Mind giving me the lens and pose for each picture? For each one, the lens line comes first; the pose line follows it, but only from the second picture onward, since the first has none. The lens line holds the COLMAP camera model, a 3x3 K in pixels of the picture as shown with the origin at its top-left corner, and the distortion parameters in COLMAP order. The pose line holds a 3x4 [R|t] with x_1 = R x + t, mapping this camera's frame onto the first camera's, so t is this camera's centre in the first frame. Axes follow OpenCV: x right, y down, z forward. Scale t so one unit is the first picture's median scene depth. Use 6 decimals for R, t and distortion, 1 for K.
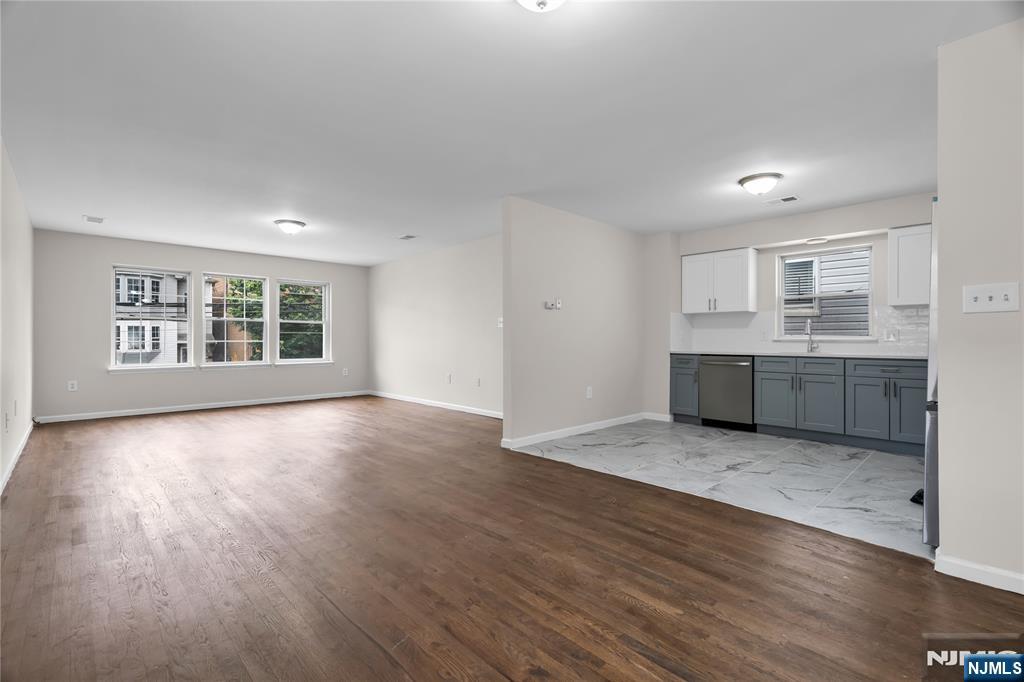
lens RADIAL K [[463.7, 0, 512.0], [0, 463.7, 341.0], [0, 0, 1]] dist [-0.000029, 0.000260]
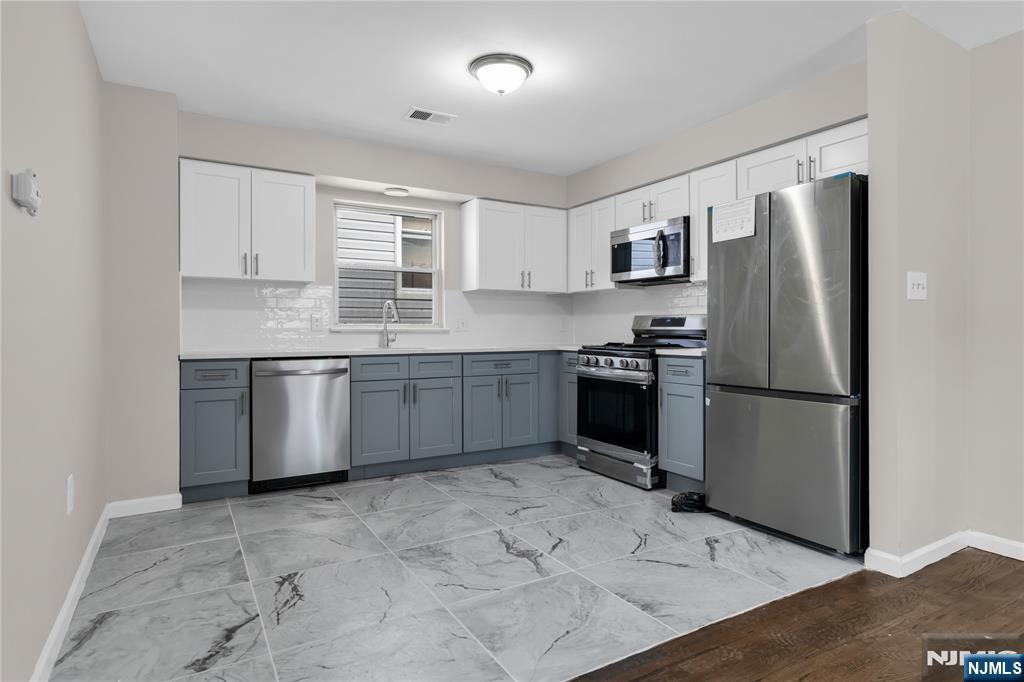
lens RADIAL K [[558.8, 0, 513.5], [0, 558.8, 333.1], [0, 0, 1]] dist [0.000760, 0.000251]
pose [[0.229304, -0.005316, 0.973340, -0.150700], [0.006340, 0.999972, 0.003968, 0.000097], [-0.973334, 0.005261, 0.229331, 0.662594]]
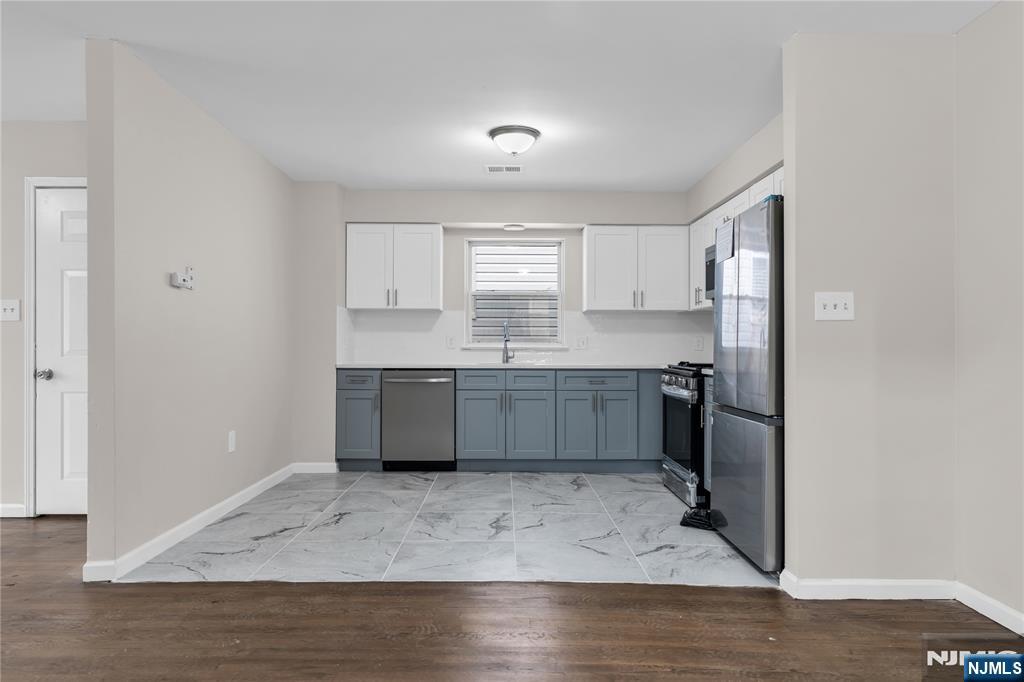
lens RADIAL K [[640.6, 0, 512.1], [0, 640.6, 346.5], [0, 0, 1]] dist [0.003331, 0.000357]
pose [[0.685826, 0.002029, 0.727762, -0.179338], [0.000565, 0.999994, -0.003320, -0.001222], [-0.727765, 0.002688, 0.685821, 0.237794]]
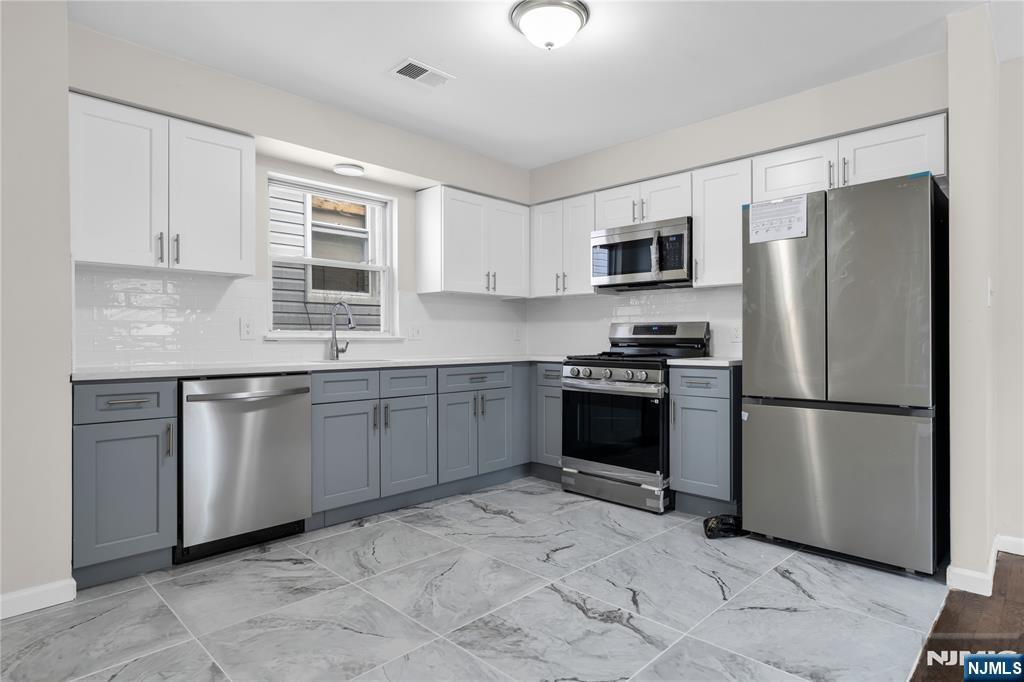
lens RADIAL K [[554.0, 0, 512.0], [0, 554.0, 341.0], [0, 0, 1]] dist [0.000000, 0.000589]
pose [[-0.026154, -0.002528, 0.999655, -0.051366], [0.006686, 0.999974, 0.002704, 0.000454], [-0.999636, 0.006754, -0.026136, 0.859847]]
